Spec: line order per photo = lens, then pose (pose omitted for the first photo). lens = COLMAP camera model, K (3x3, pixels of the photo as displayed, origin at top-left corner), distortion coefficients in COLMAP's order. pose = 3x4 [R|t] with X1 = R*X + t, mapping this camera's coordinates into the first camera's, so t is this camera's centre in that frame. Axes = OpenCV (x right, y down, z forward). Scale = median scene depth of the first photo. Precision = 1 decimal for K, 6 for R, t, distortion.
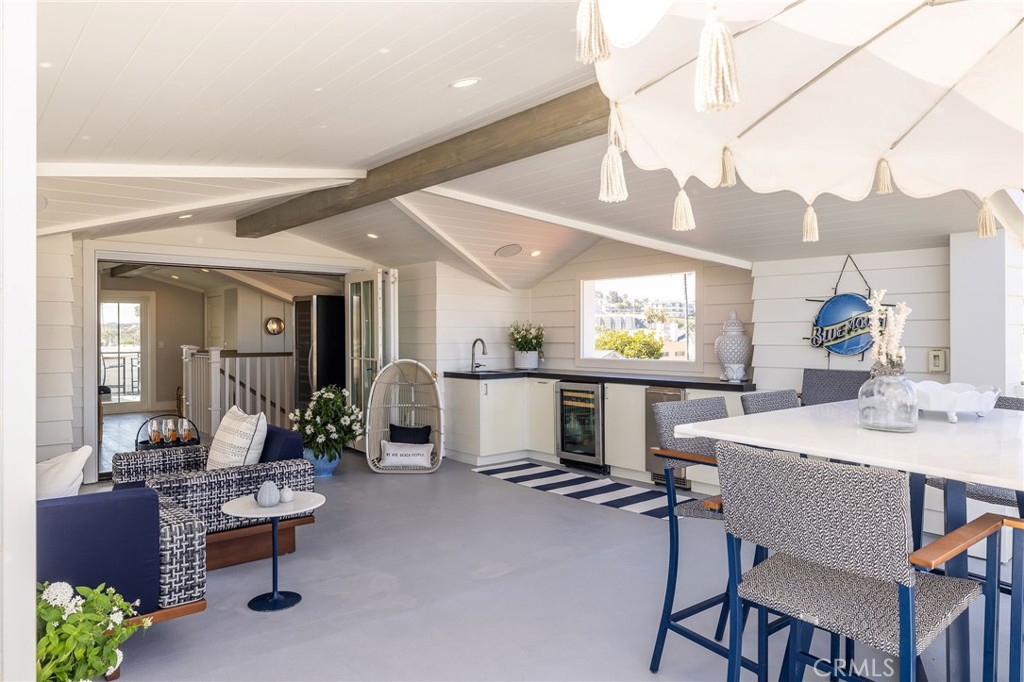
lens RADIAL K [[703.6, 0, 513.4], [0, 703.6, 340.6], [0, 0, 1]] dist [0.001736, 0.000870]
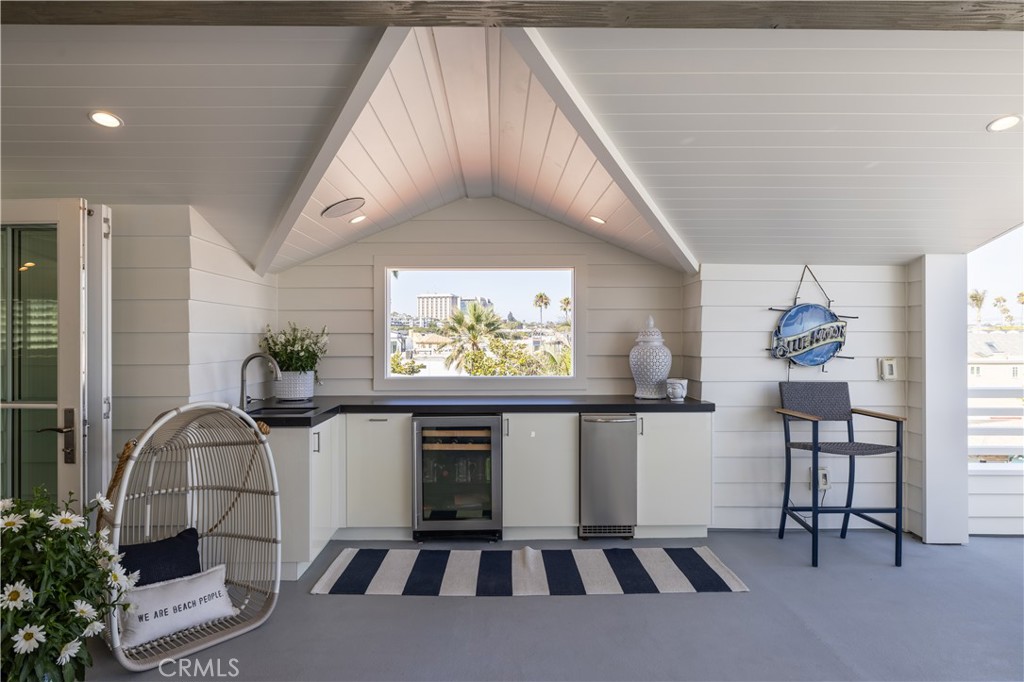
lens RADIAL K [[610.5, 0, 509.5], [0, 610.5, 337.4], [0, 0, 1]] dist [-0.020830, -0.000563]
pose [[0.632279, 0.001425, 0.774740, -0.344082], [0.005447, 0.999965, -0.006285, -0.012706], [-0.774722, 0.008194, 0.632249, 0.603901]]
